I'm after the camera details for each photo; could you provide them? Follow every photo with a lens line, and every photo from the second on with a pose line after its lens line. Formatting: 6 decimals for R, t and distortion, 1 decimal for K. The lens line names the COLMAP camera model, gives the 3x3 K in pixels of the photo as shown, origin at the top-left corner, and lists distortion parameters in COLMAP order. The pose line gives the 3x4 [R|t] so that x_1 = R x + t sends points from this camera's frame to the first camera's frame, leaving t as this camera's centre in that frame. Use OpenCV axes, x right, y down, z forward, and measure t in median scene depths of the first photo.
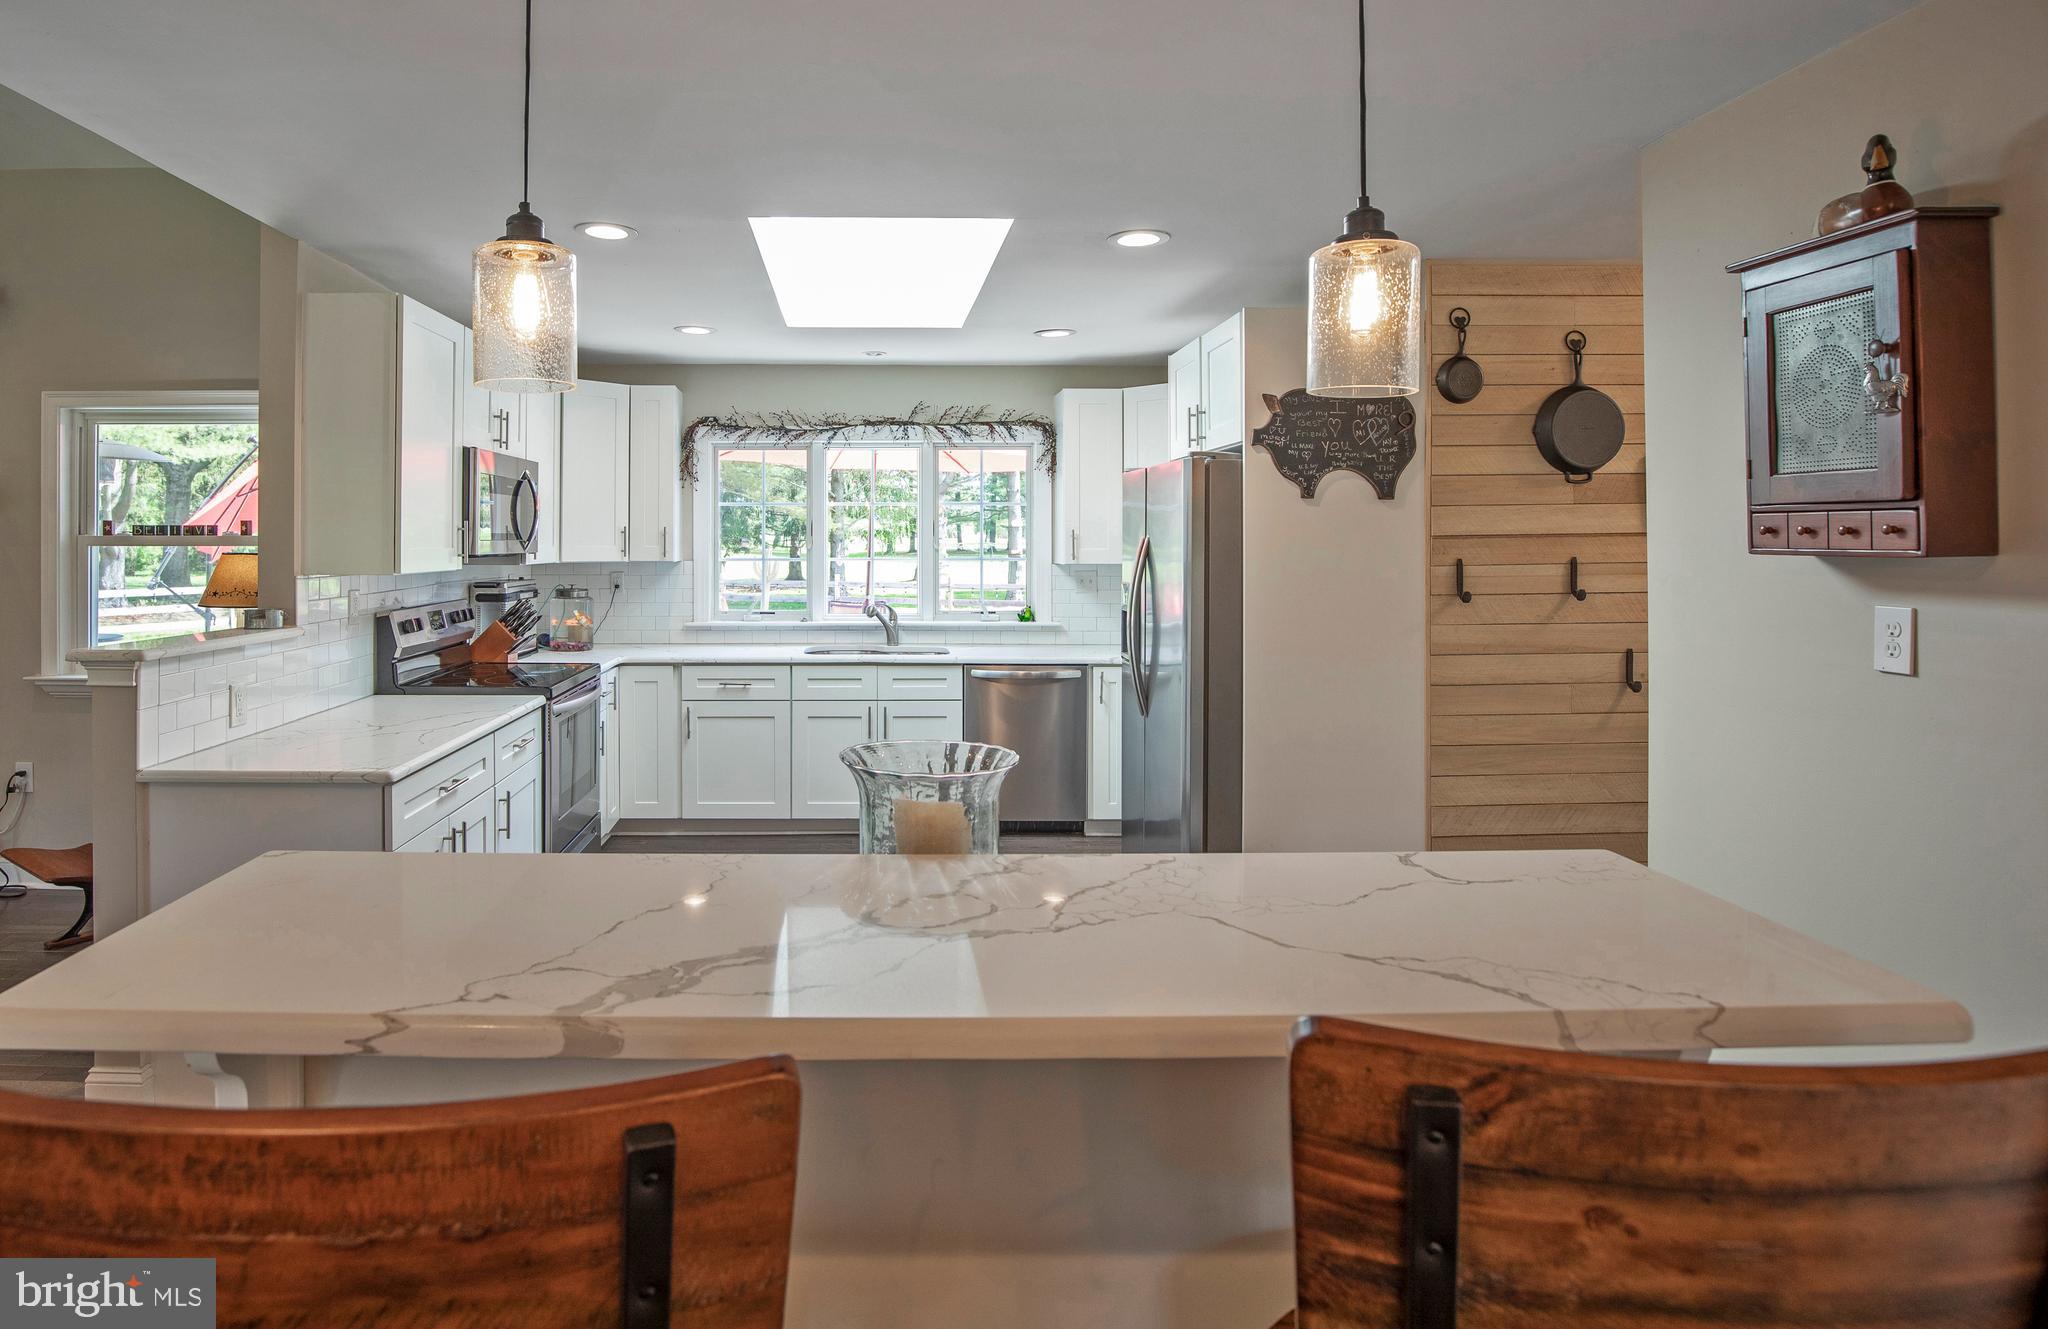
lens RADIAL K [[1098.9, 0, 865.4], [0, 1098.9, 533.8], [0, 0, 1]] dist [-0.028192, 0.000446]
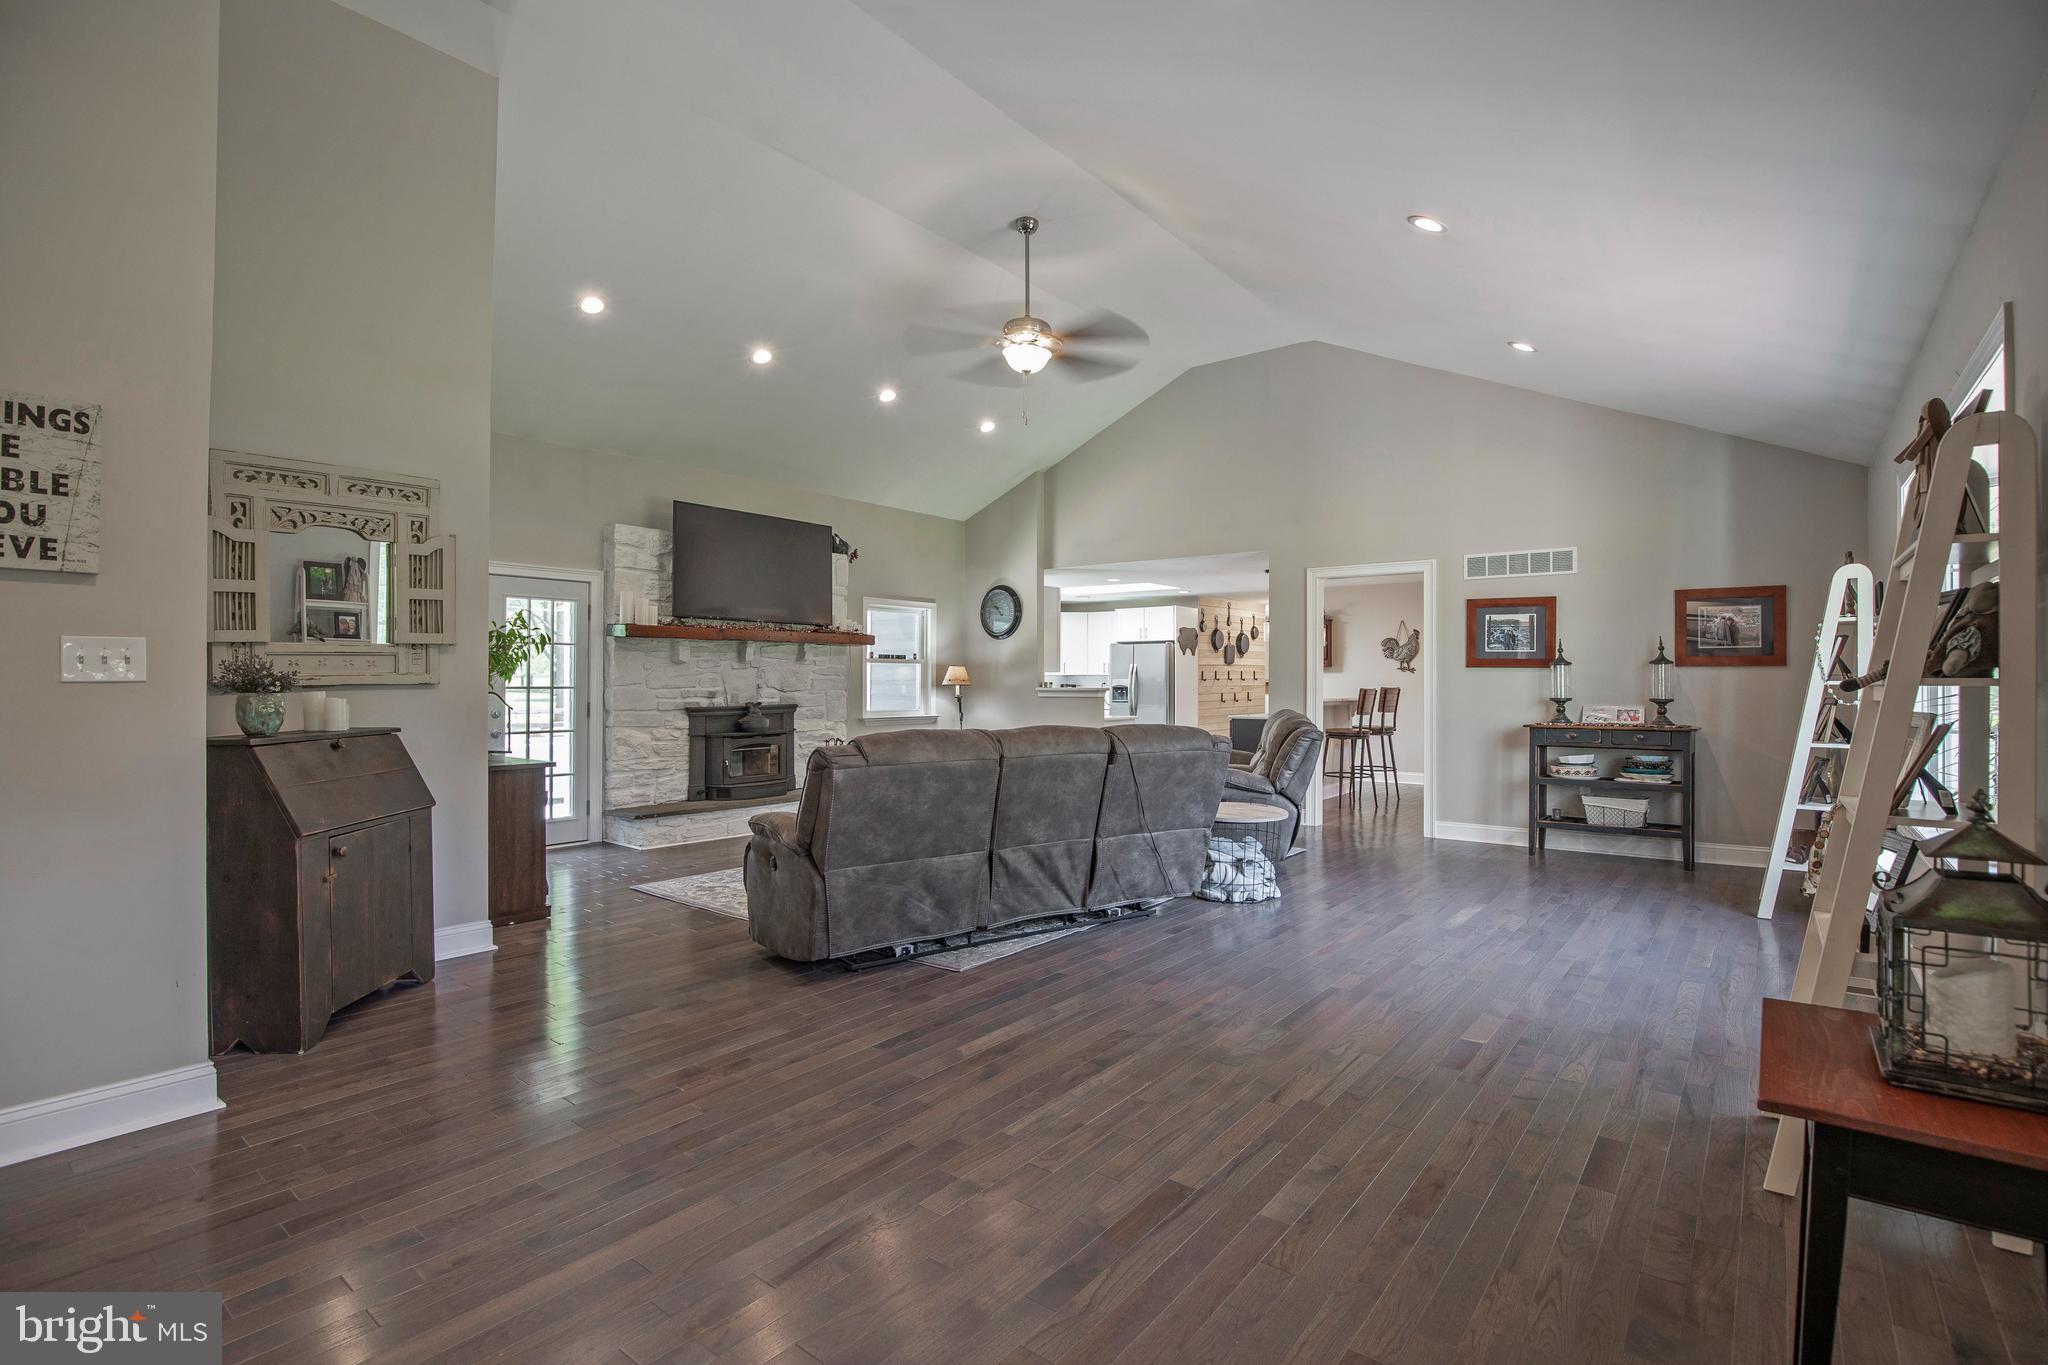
lens RADIAL K [[944.1, 0, 1030.7], [0, 944.1, 672.7], [0, 0, 1]] dist [-0.036464, 0.007074]
pose [[0.623566, 0.006718, 0.781742, -1.814313], [-0.006731, 0.999972, -0.003224, 0.032207], [-0.781742, -0.003252, 0.623594, -0.480884]]
